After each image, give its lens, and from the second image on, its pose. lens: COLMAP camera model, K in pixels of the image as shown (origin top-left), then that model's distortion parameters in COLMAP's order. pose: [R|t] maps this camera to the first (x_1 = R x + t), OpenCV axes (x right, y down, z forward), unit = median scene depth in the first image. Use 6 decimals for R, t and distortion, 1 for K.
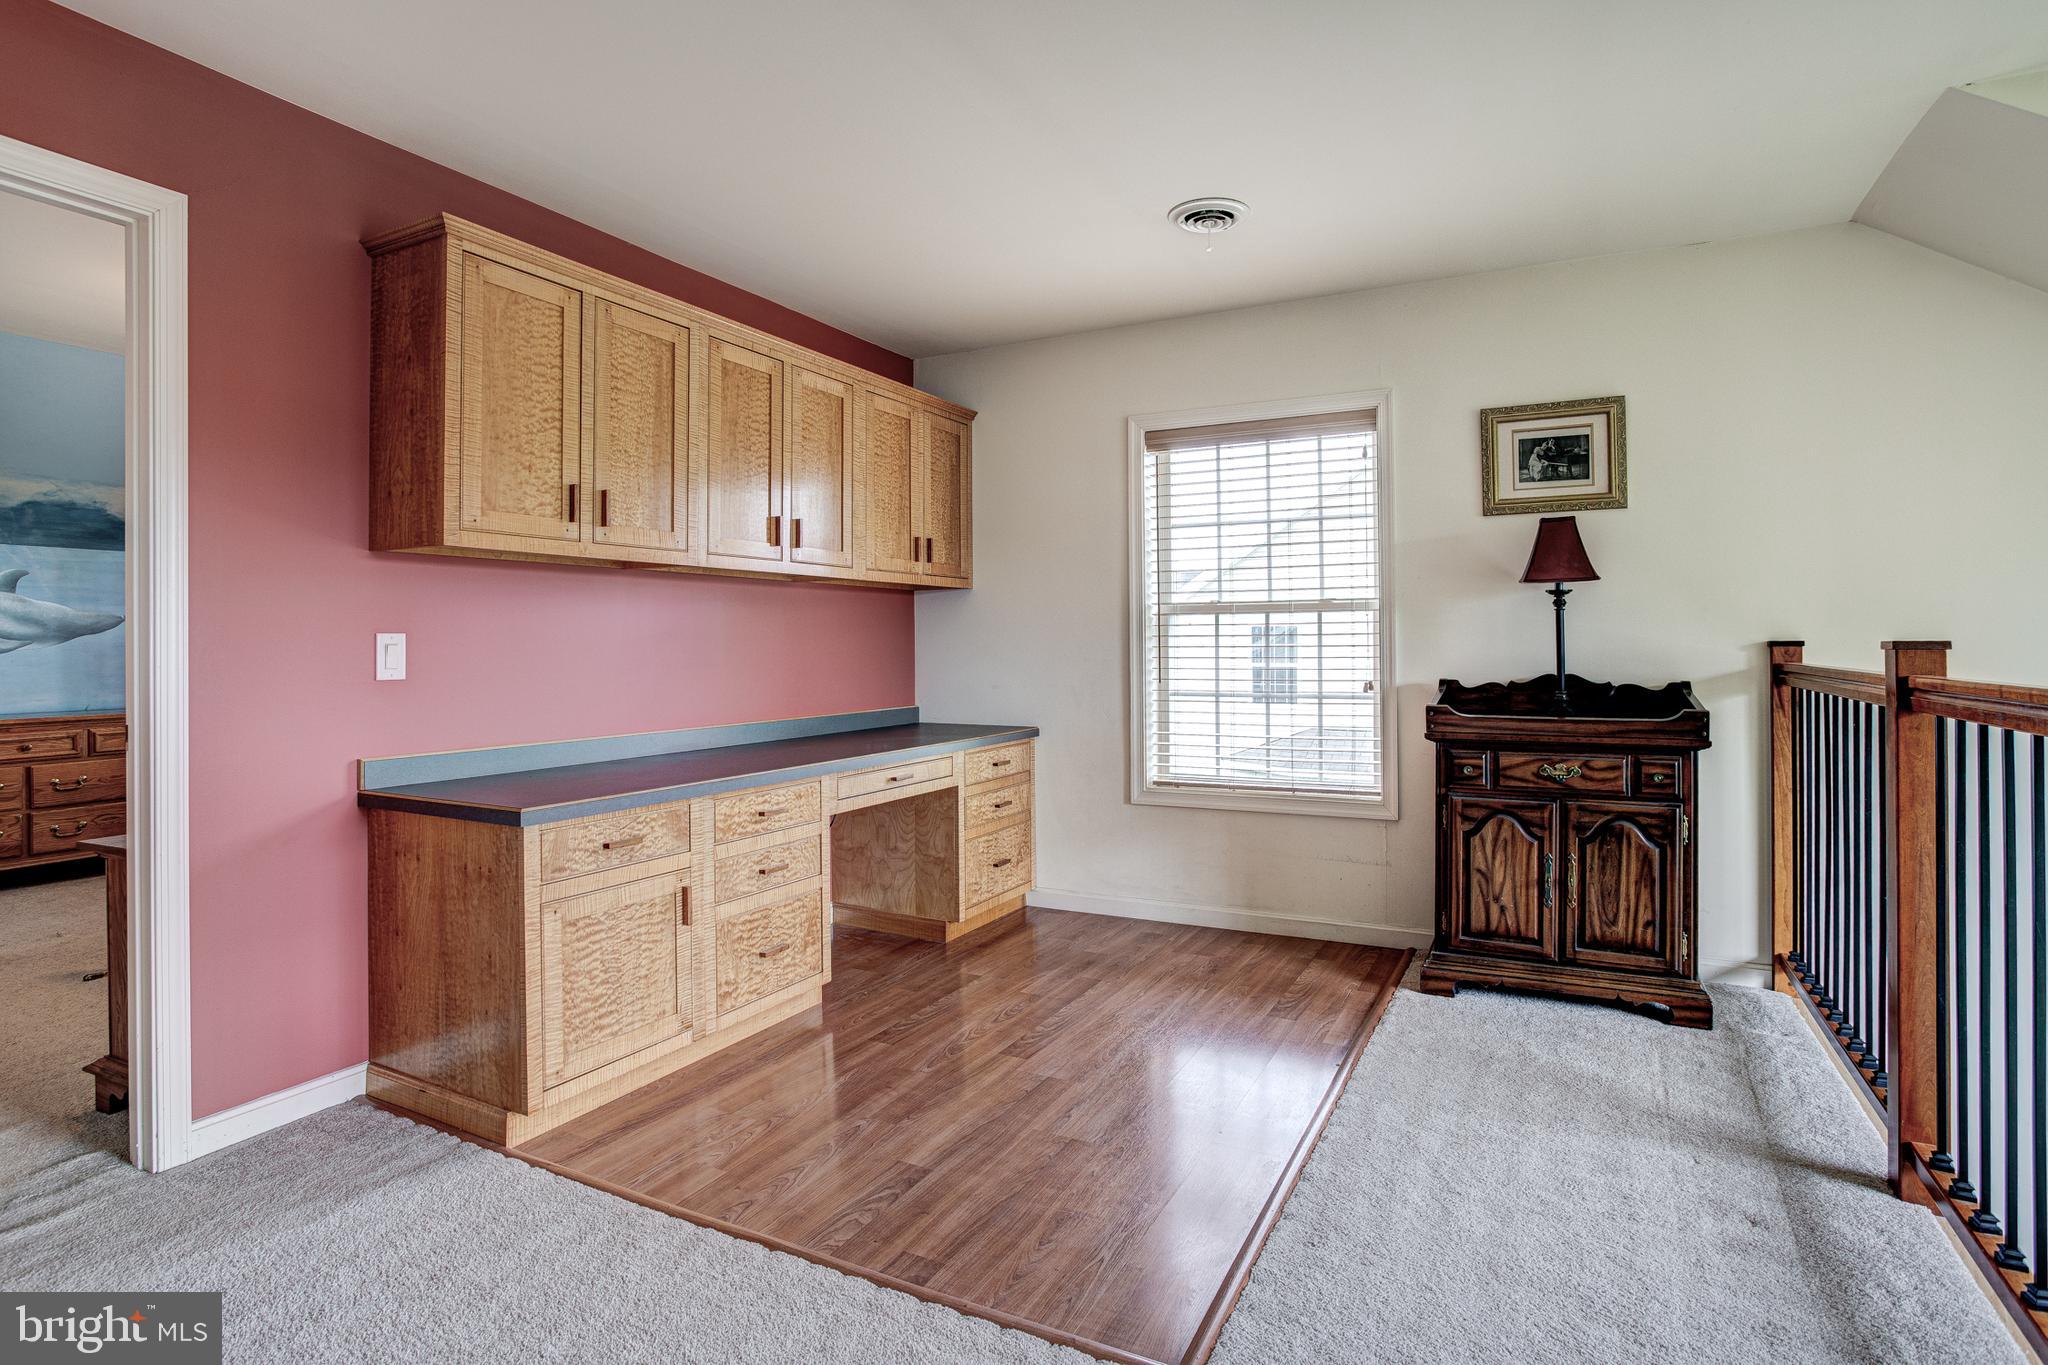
lens RADIAL K [[1027.1, 0, 1025.0], [0, 1027.1, 670.0], [0, 0, 1]] dist [-0.062909, 0.032425]
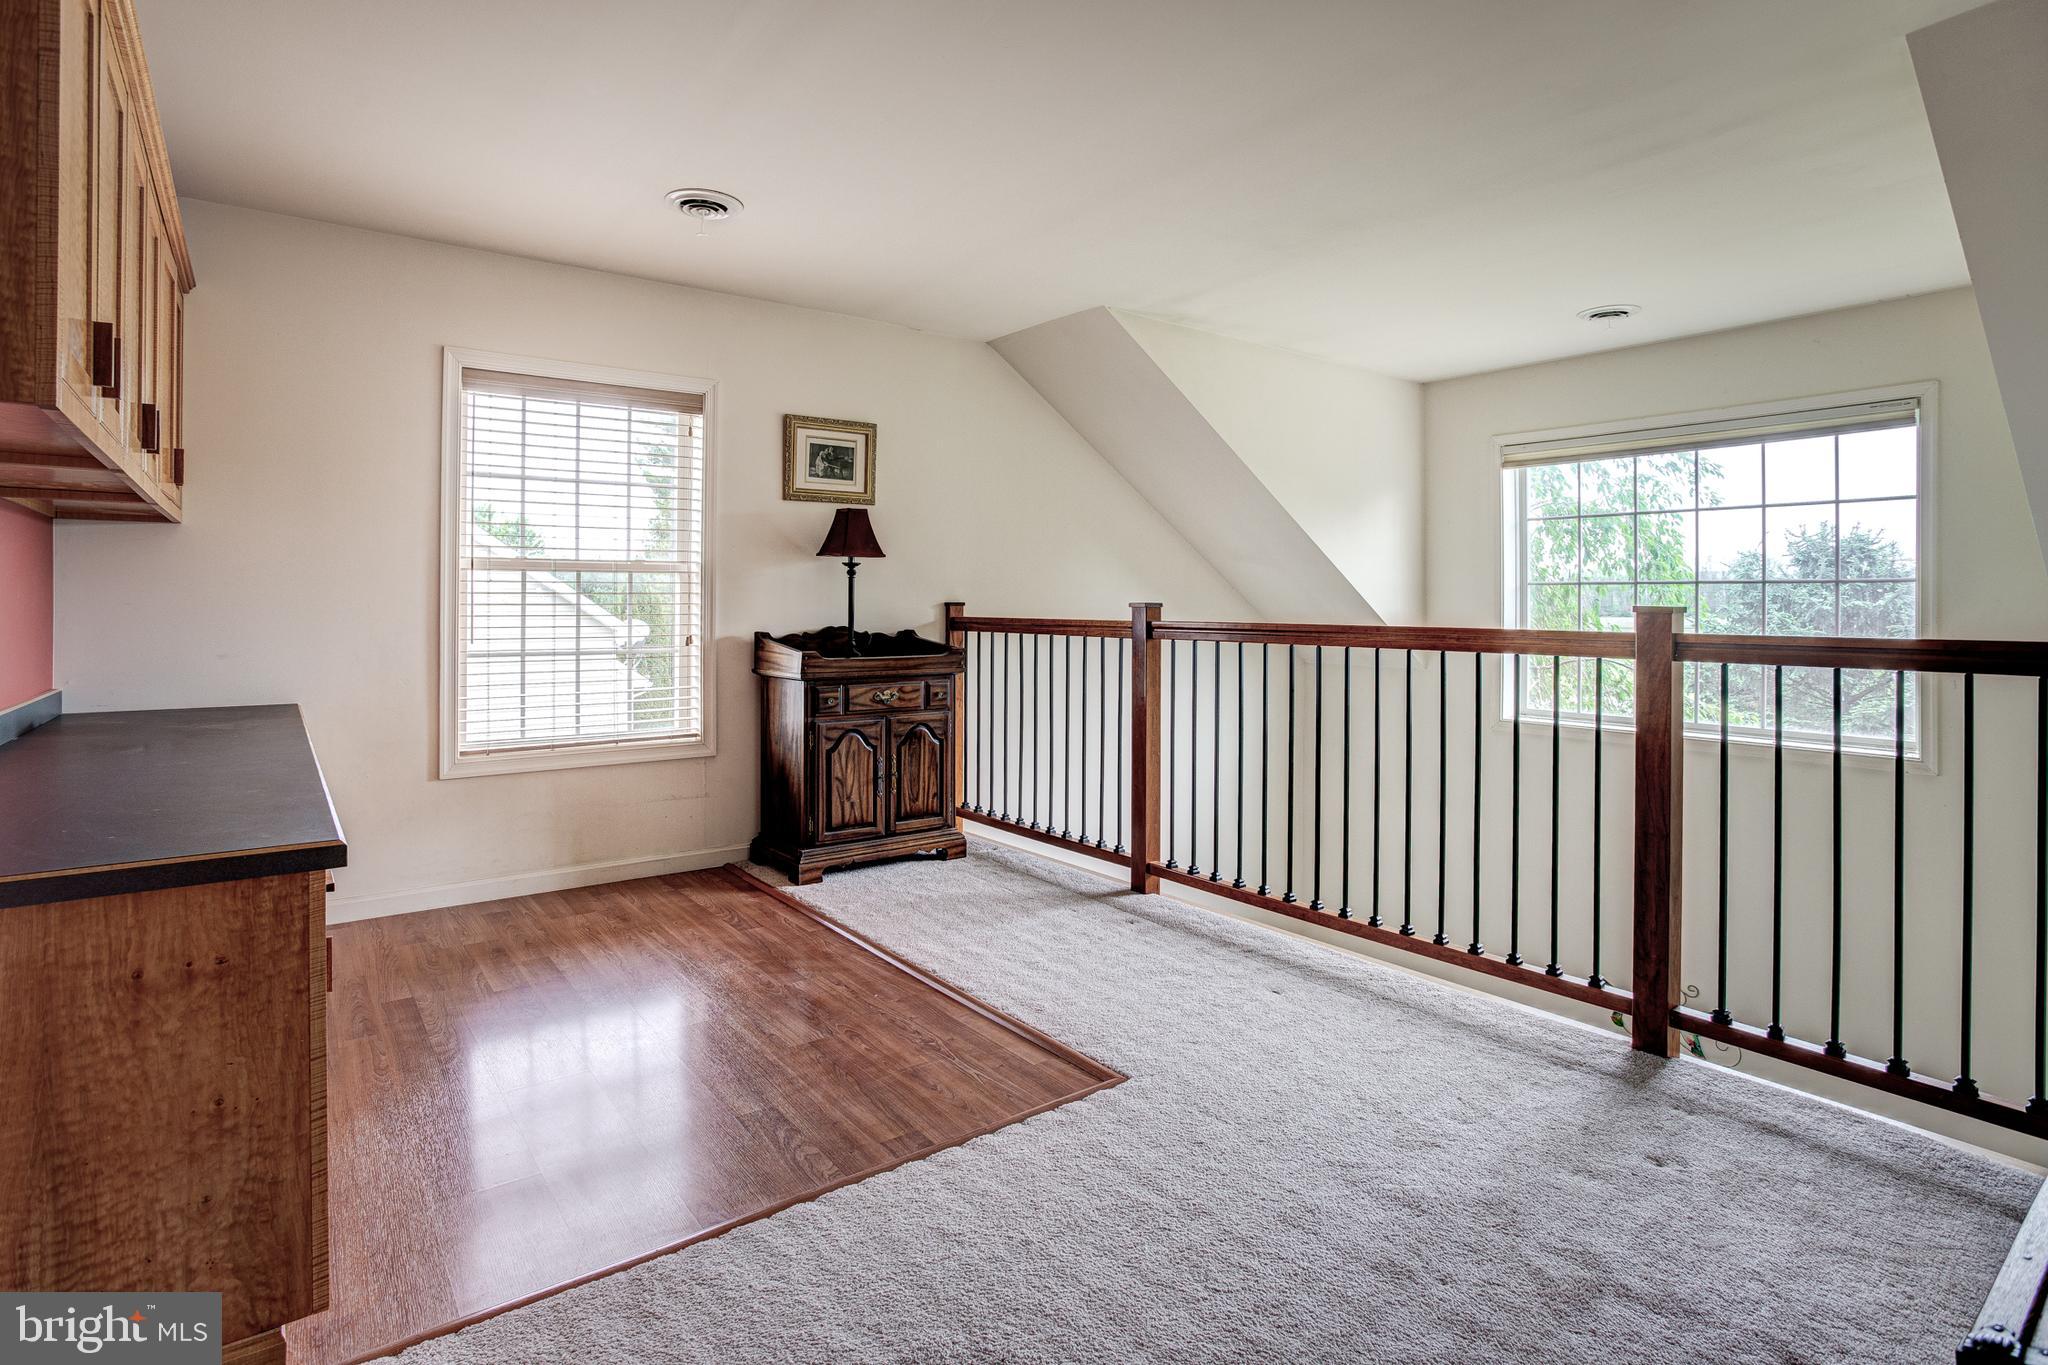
lens RADIAL K [[1015.7, 0, 1021.7], [0, 1015.7, 646.1], [0, 0, 1]] dist [-0.065109, 0.031626]
pose [[0.447684, -0.030257, 0.893680, -0.595032], [0.017116, 0.999534, 0.025266, 0.000690], [-0.894028, 0.003985, 0.447993, 0.210662]]
